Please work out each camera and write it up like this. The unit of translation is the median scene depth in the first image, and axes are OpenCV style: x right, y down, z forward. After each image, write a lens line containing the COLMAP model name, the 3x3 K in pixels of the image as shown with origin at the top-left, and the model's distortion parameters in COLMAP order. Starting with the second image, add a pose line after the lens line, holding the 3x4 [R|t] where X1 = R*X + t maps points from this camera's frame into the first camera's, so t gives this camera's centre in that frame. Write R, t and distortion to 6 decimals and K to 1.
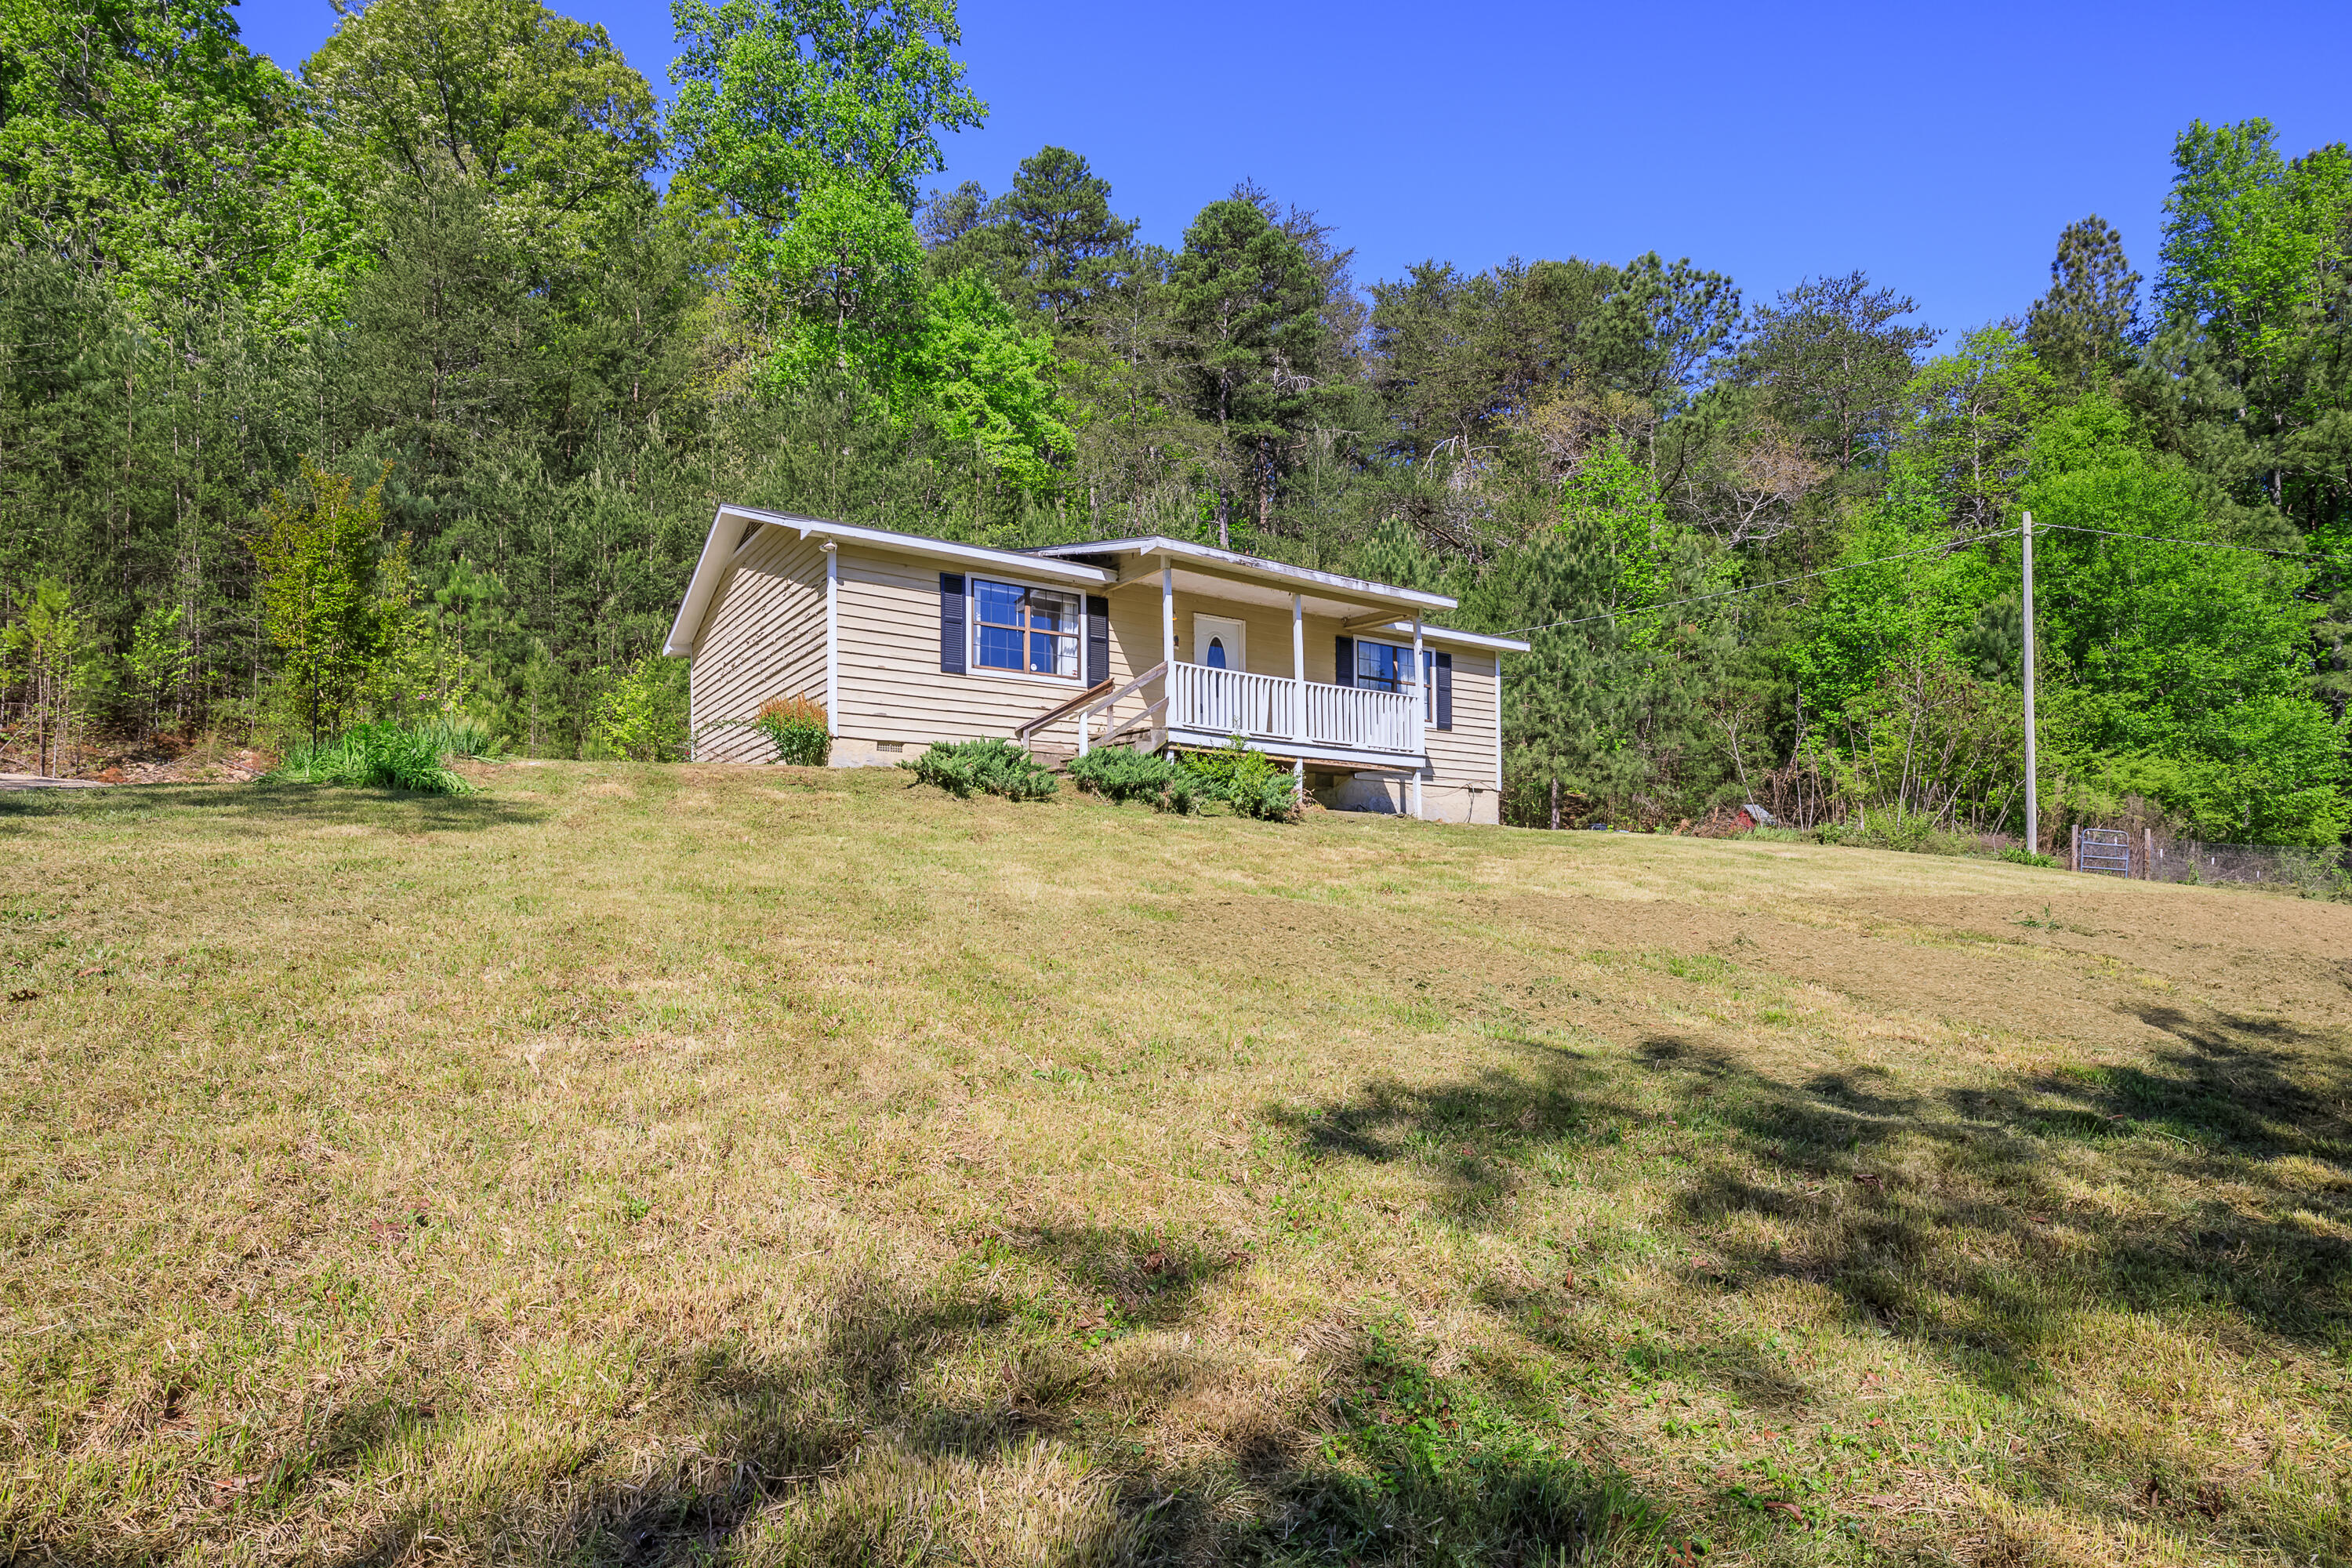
lens RADIAL K [[1283.5, 0, 1218.5], [0, 1283.5, 927.0], [0, 0, 1]] dist [-0.018255, 0.001837]
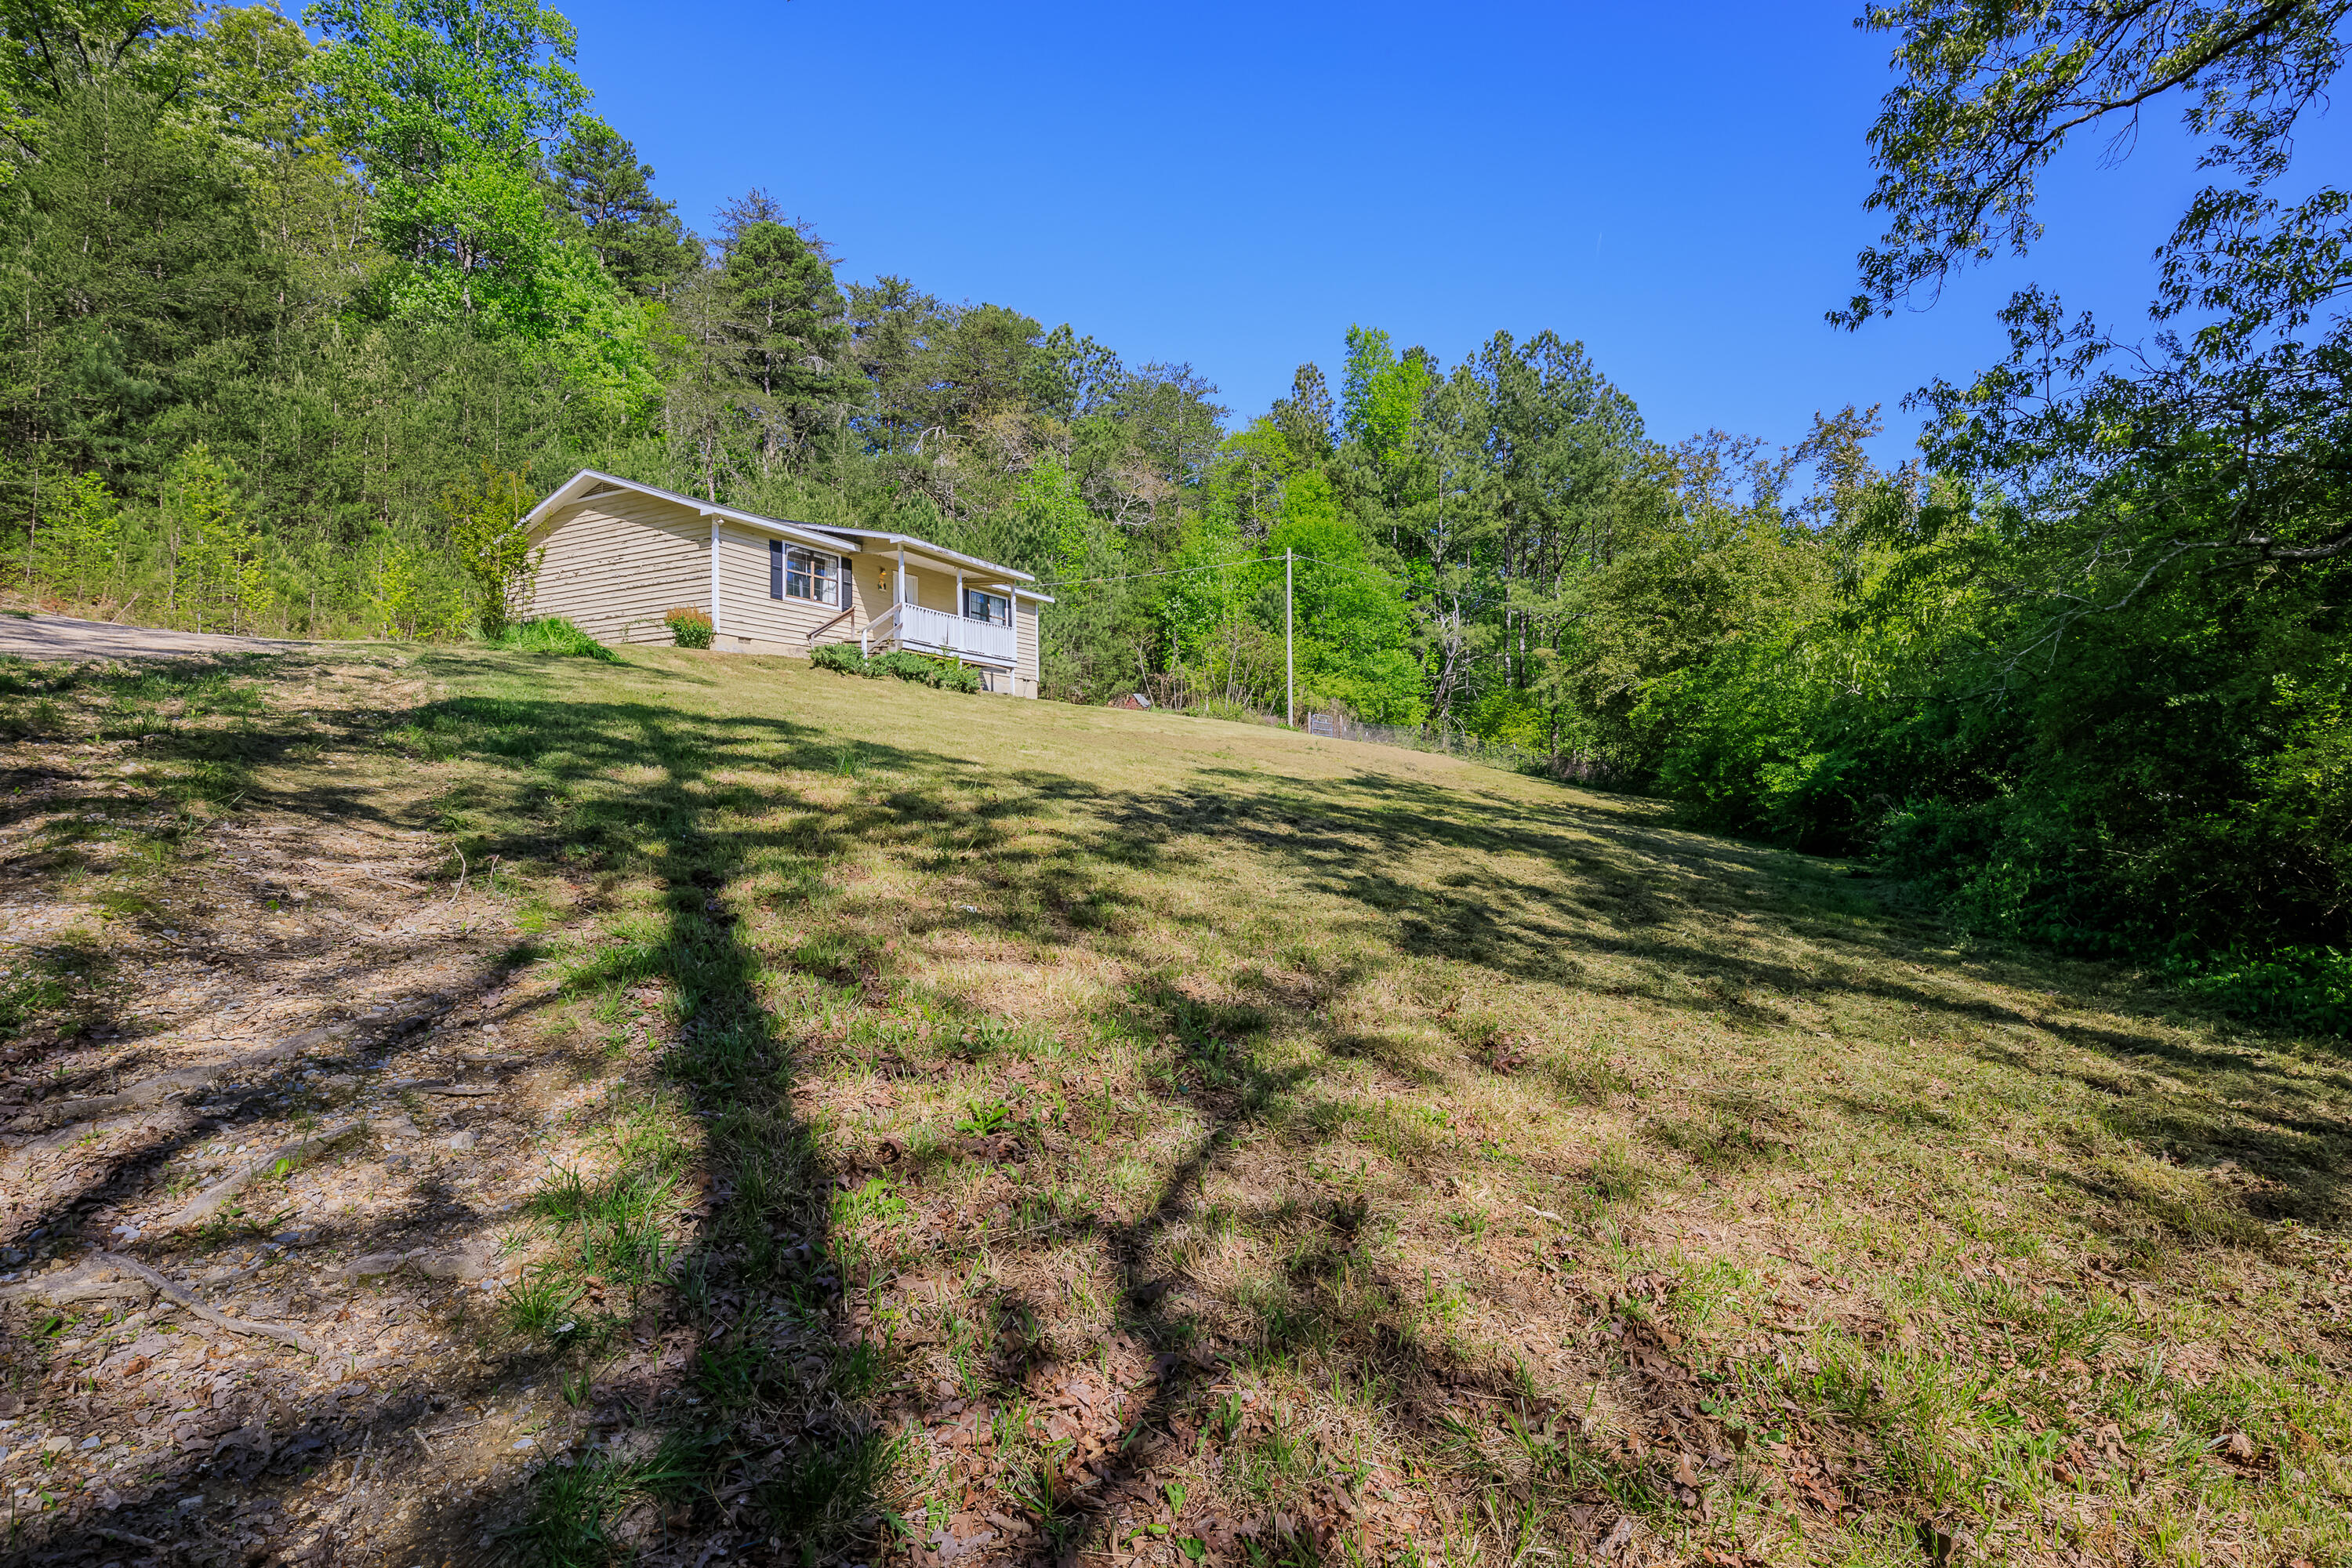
lens RADIAL K [[1081.1, 0, 1153.9], [0, 1081.1, 770.8], [0, 0, 1]] dist [0.002573, -0.001220]
pose [[0.888781, 0.011263, 0.458194, -0.318608], [-0.005482, 0.999888, -0.013944, 0.036184], [-0.458300, 0.009881, 0.888743, -0.385362]]
